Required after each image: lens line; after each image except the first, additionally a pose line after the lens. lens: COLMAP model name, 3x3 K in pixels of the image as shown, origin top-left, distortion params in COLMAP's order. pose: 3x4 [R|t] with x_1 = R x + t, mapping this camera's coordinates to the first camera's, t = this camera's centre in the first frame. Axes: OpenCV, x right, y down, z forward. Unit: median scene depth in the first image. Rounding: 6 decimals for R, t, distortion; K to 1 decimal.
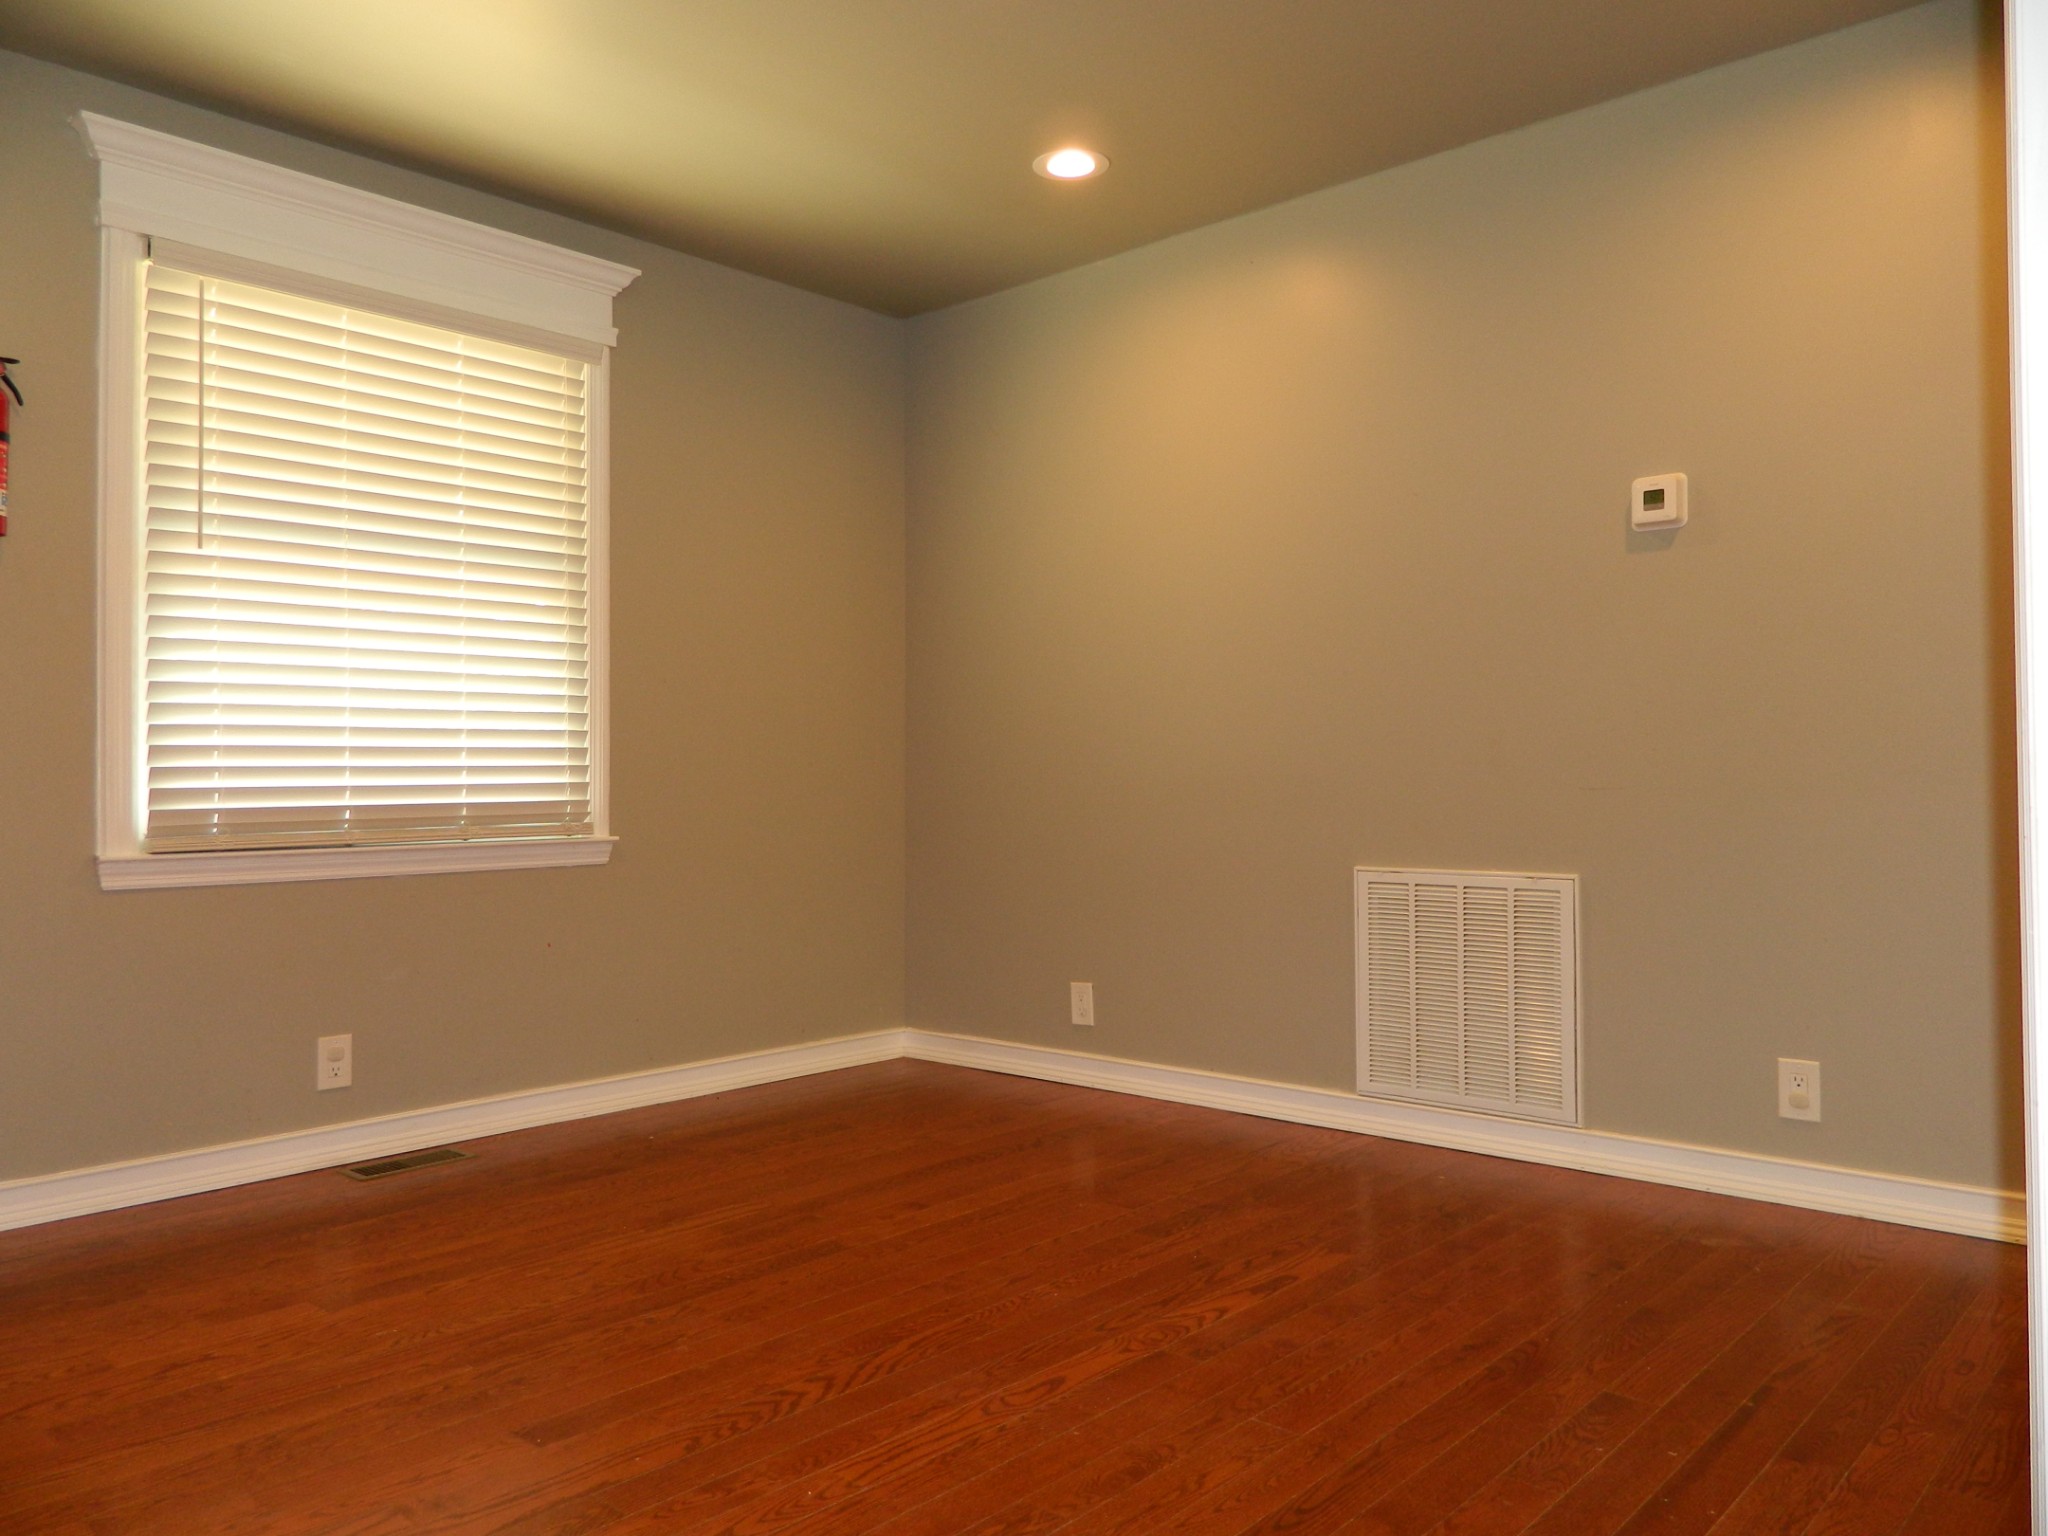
lens RADIAL K [[1515.2, 0, 1015.4], [0, 1515.2, 765.8], [0, 0, 1]] dist [0.003017, 0.002572]
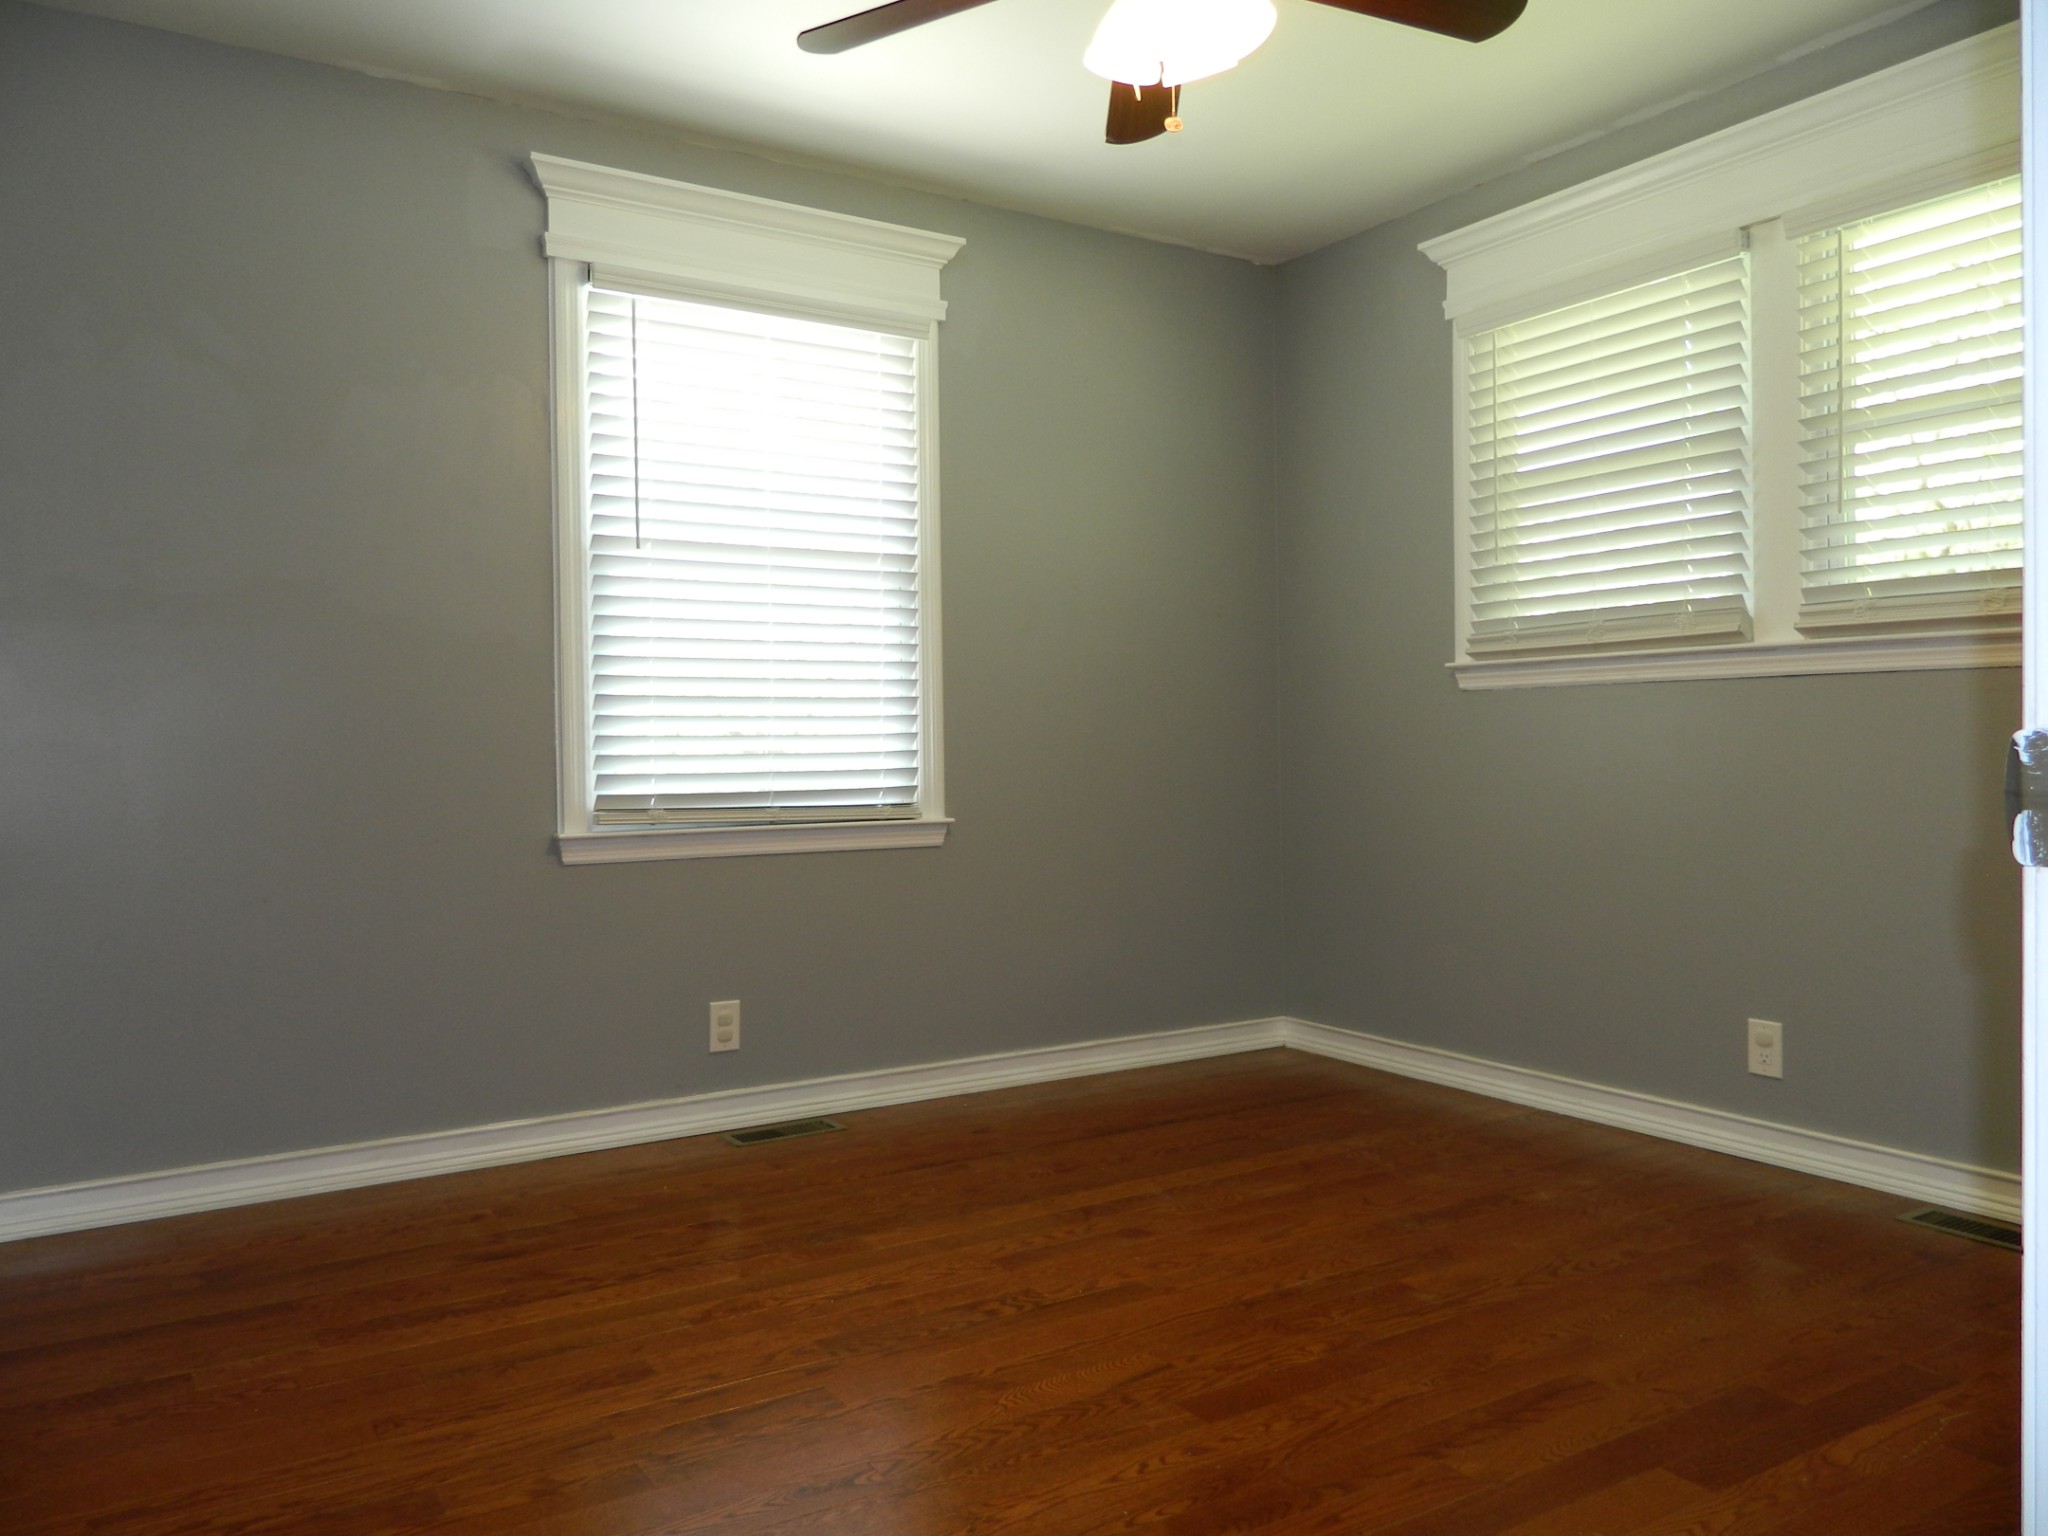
lens RADIAL K [[1515.2, 0, 1046.1], [0, 1515.2, 778.1], [0, 0, 1]] dist [0.003017, 0.002572]
pose [[0.963887, -0.007185, -0.266213, 0.066062], [0.013491, 0.999670, 0.021868, -0.000555], [0.265968, -0.024669, 0.963666, 0.071380]]
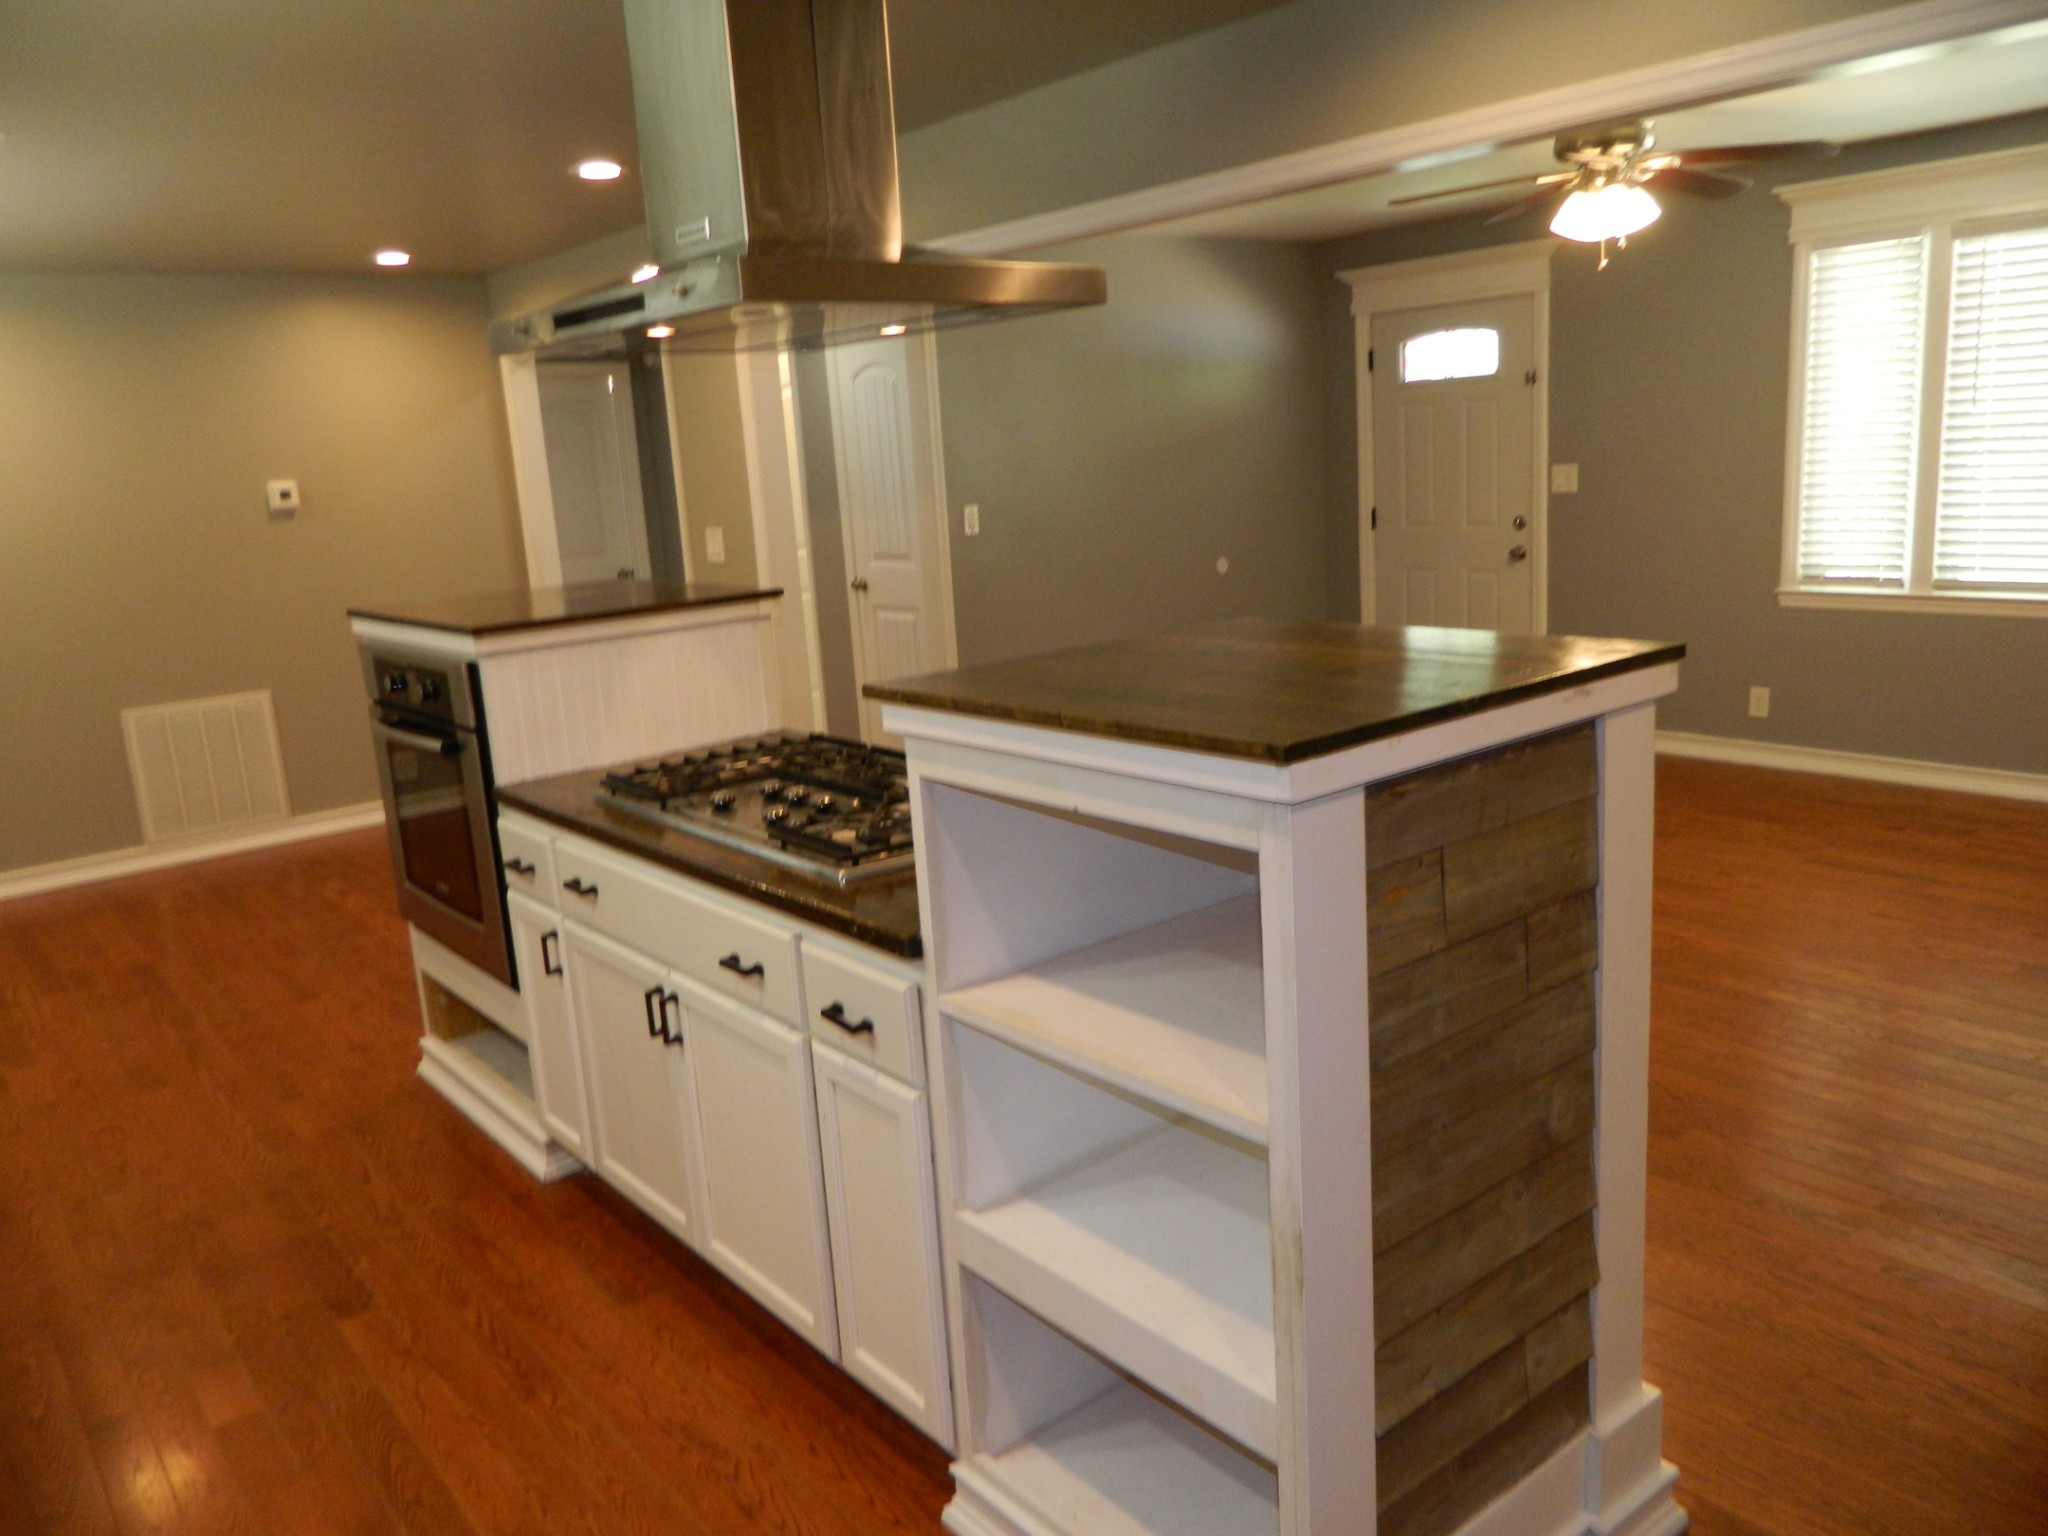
lens RADIAL K [[1515.2, 0, 1015.1], [0, 1515.2, 749.2], [0, 0, 1]] dist [0.003017, 0.002572]
pose [[0.158723, -0.203557, 0.966112, -1.250950], [0.053301, 0.978856, 0.197485, -0.171651], [-0.985883, 0.020149, 0.166217, -0.228526]]
